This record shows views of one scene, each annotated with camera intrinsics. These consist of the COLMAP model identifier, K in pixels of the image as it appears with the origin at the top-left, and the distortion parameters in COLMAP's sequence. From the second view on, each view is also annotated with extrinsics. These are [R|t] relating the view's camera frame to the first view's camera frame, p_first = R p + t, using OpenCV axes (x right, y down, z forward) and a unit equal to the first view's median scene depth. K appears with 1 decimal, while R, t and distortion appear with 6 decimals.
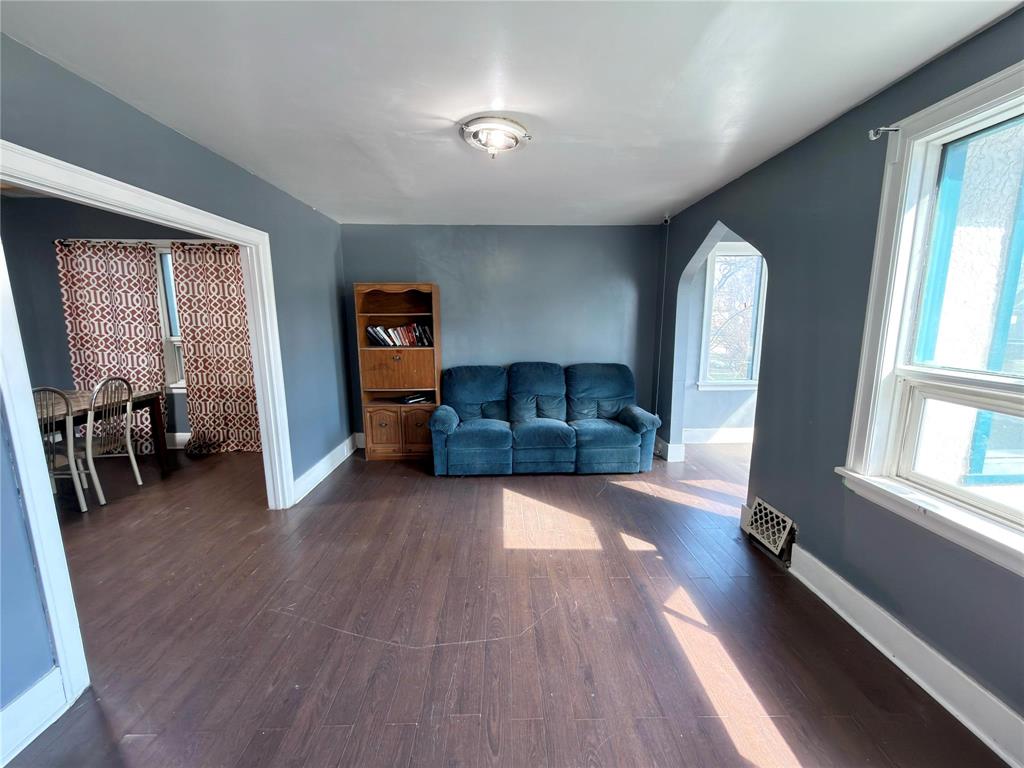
lens RADIAL K [[409.6, 0, 514.3], [0, 409.6, 384.9], [0, 0, 1]] dist [-0.001434, 0.000500]
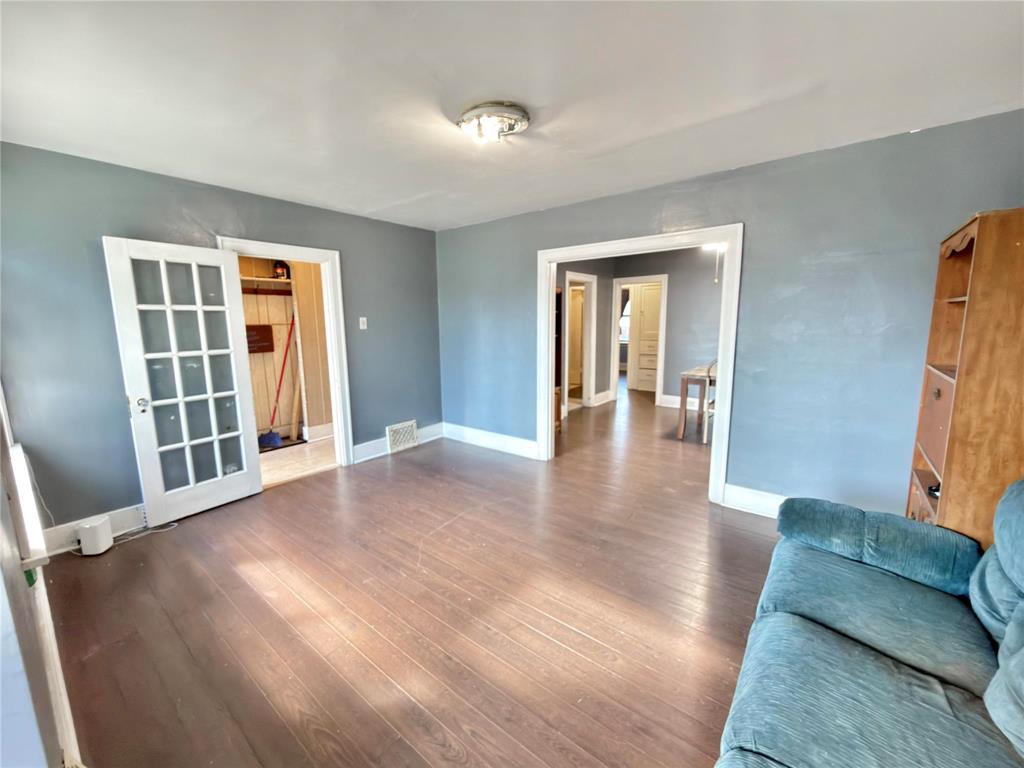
lens RADIAL K [[409.6, 0, 514.3], [0, 409.6, 384.9], [0, 0, 1]] dist [-0.001434, 0.000500]
pose [[-0.641136, 0.131295, -0.756113, 0.363962], [-0.112674, 0.958475, 0.261975, -0.137361], [0.759111, 0.253156, -0.599719, 0.882697]]
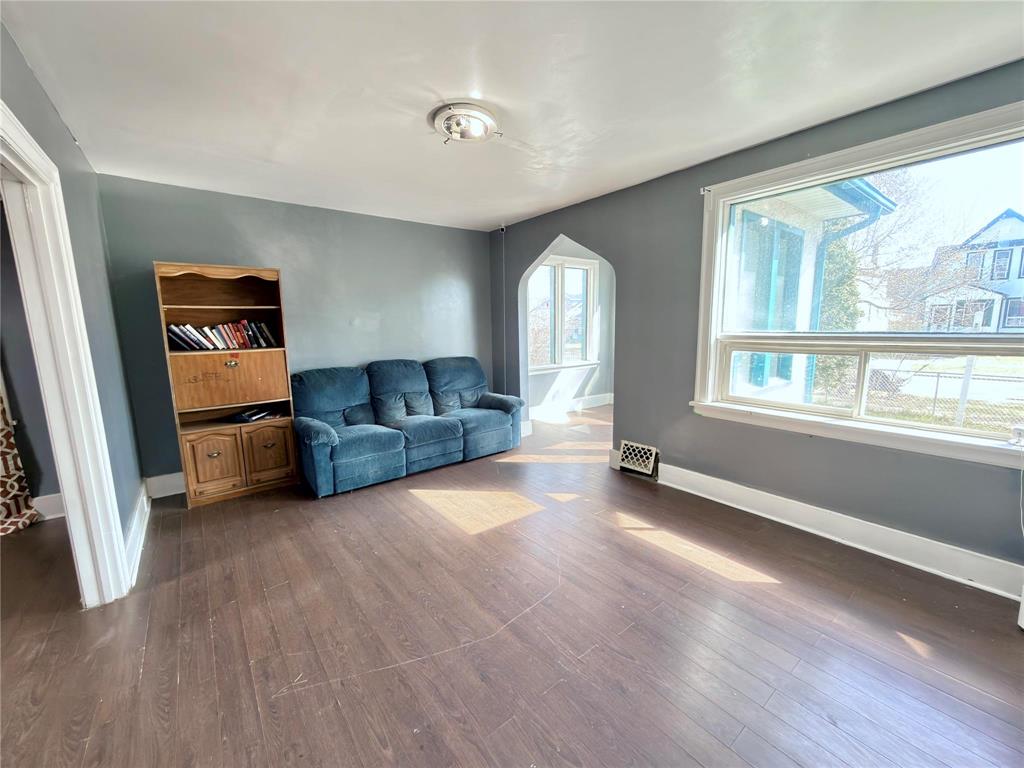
lens RADIAL K [[409.6, 0, 514.3], [0, 409.6, 384.9], [0, 0, 1]] dist [-0.001434, 0.000500]
pose [[0.799595, -0.098879, 0.592344, -0.310029], [0.110055, 0.993774, 0.017328, 0.018007], [-0.590370, 0.051335, 0.805499, 0.068971]]
